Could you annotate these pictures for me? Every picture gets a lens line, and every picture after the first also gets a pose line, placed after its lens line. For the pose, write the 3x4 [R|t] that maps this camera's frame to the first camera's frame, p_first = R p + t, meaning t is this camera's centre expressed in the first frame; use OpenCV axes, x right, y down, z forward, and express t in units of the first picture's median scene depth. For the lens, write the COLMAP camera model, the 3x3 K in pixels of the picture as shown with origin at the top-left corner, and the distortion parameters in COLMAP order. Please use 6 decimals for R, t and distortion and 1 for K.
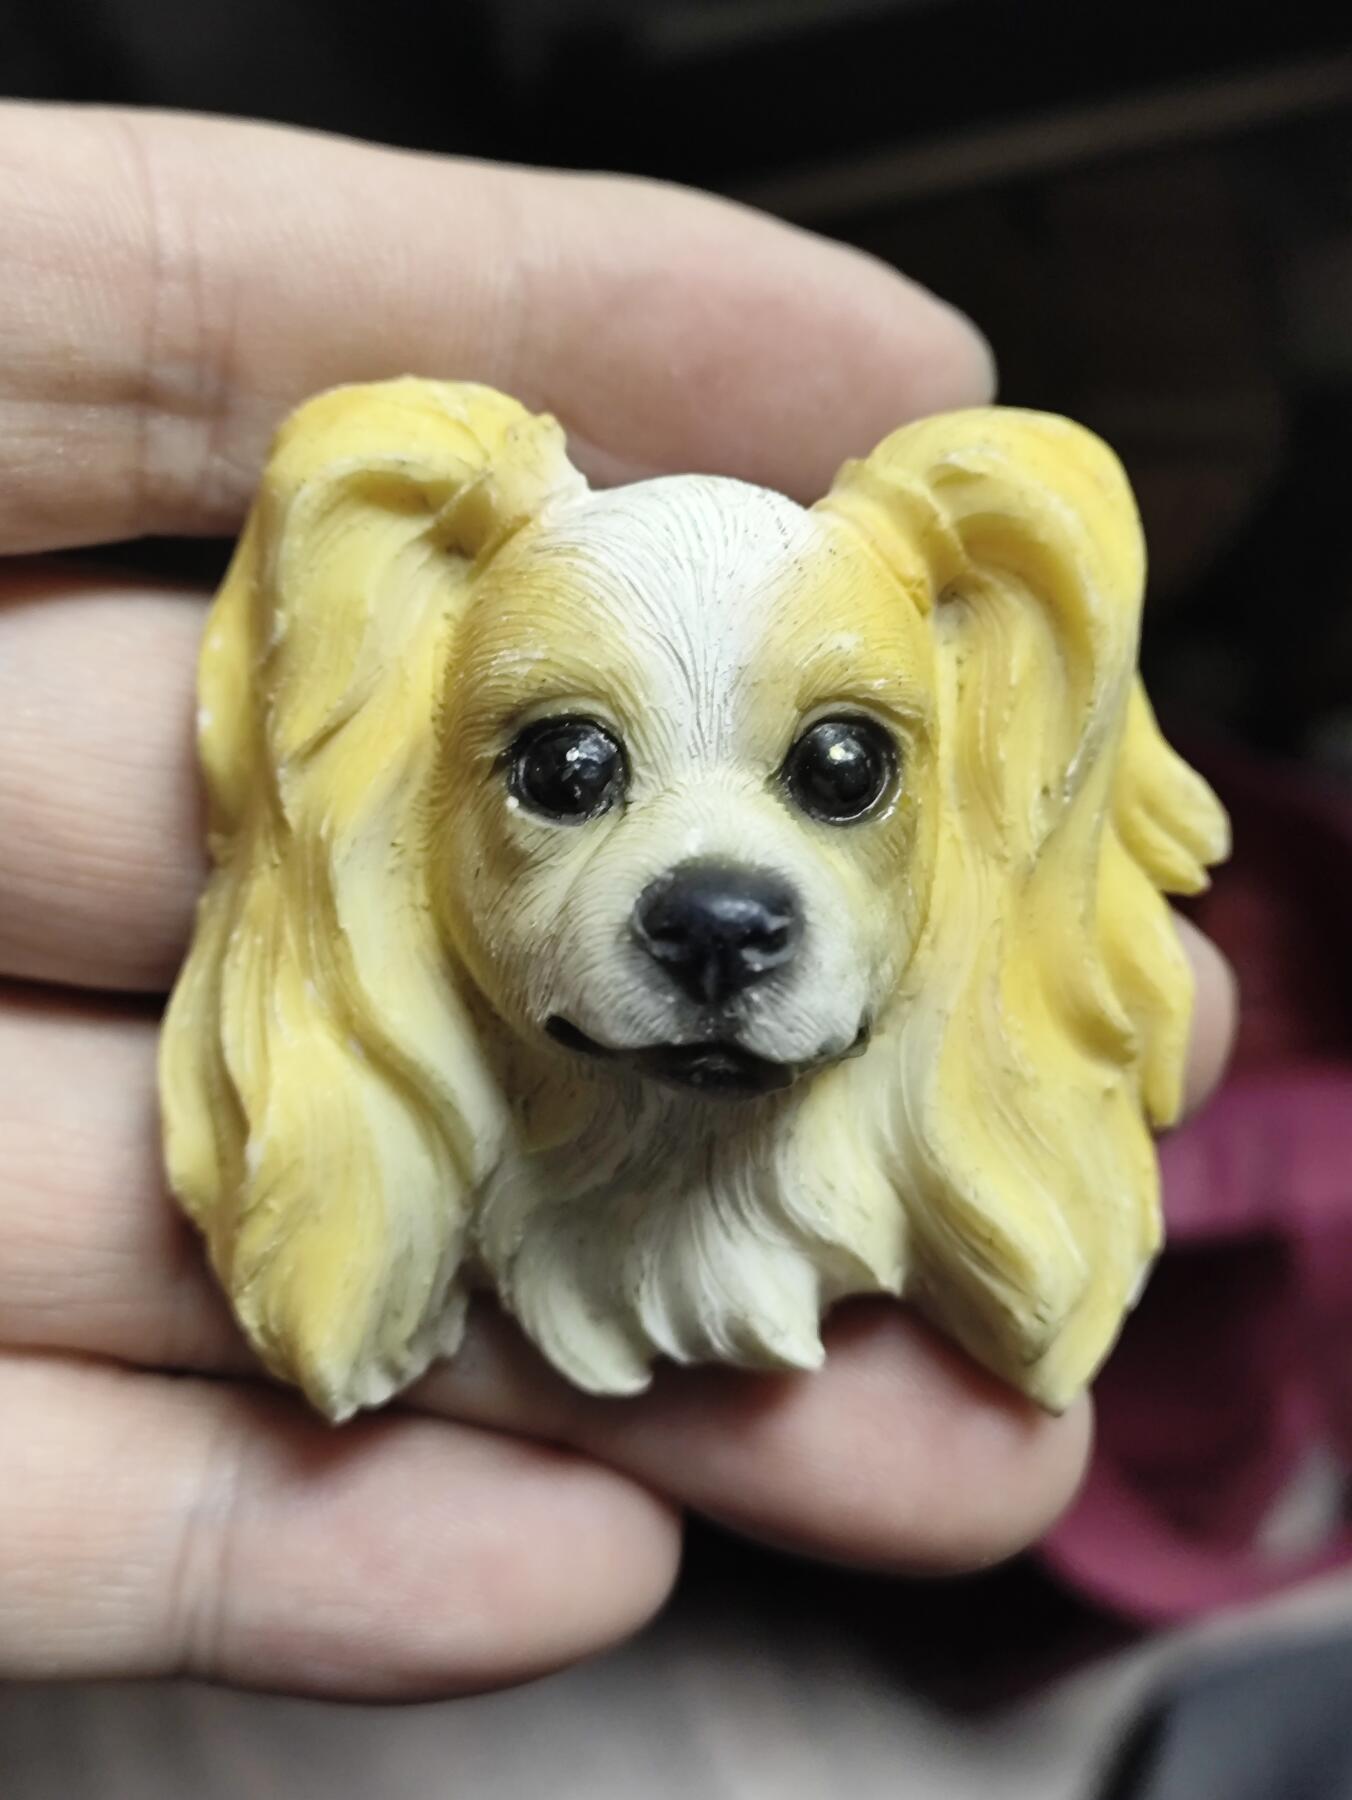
lens RADIAL K [[2586.7, 0, 676.0], [0, 2586.7, 900.0], [0, 0, 1]] dist [-0.013720, -0.035201]
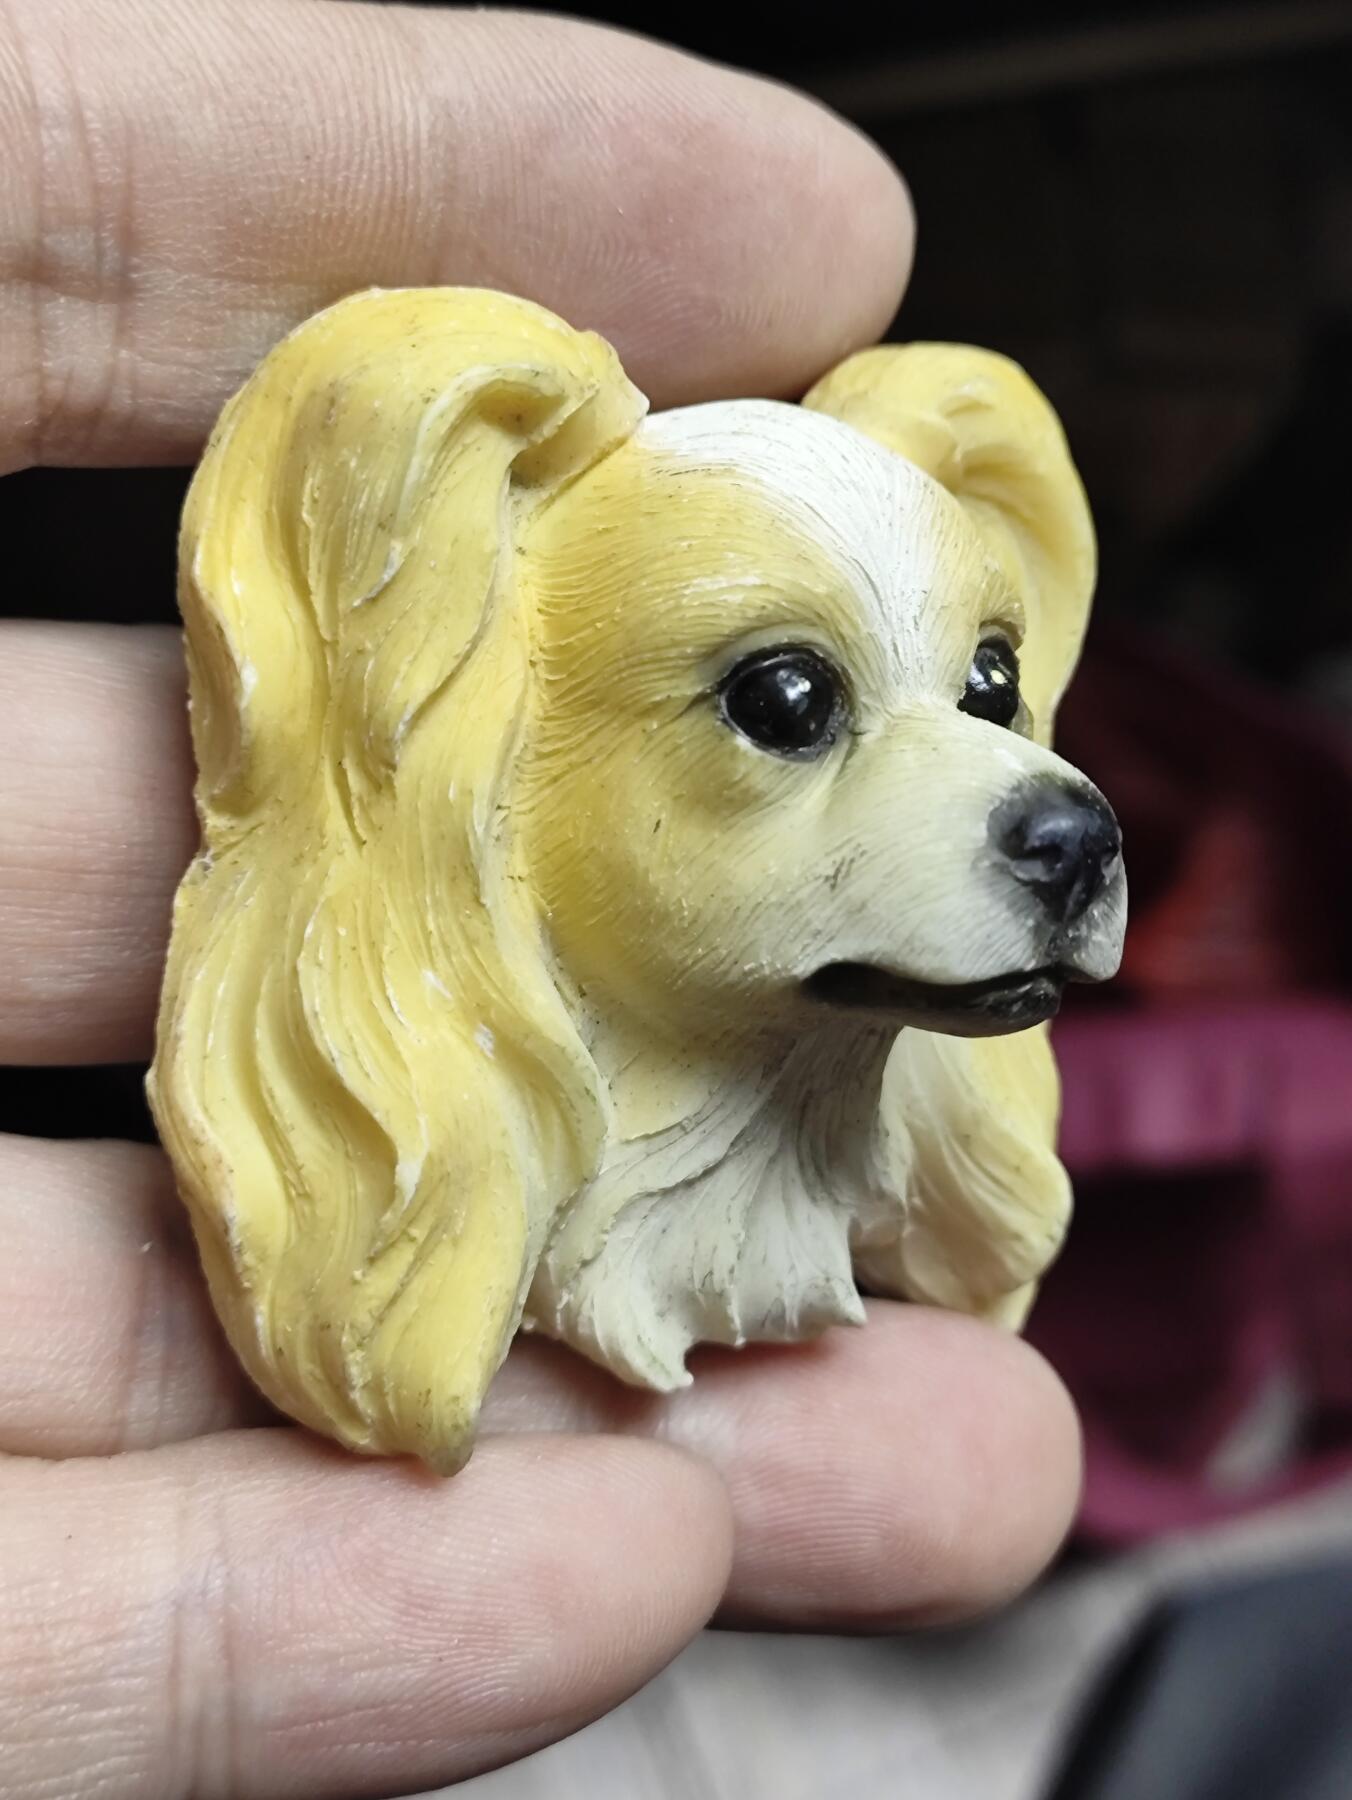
lens RADIAL K [[2669.4, 0, 676.0], [0, 2669.4, 900.0], [0, 0, 1]] dist [0.001069, 0.032547]
pose [[0.828081, -0.076216, 0.555404, -0.612142], [0.089812, 0.995955, 0.002767, 0.014110], [-0.553368, 0.047591, 0.831576, 0.224078]]
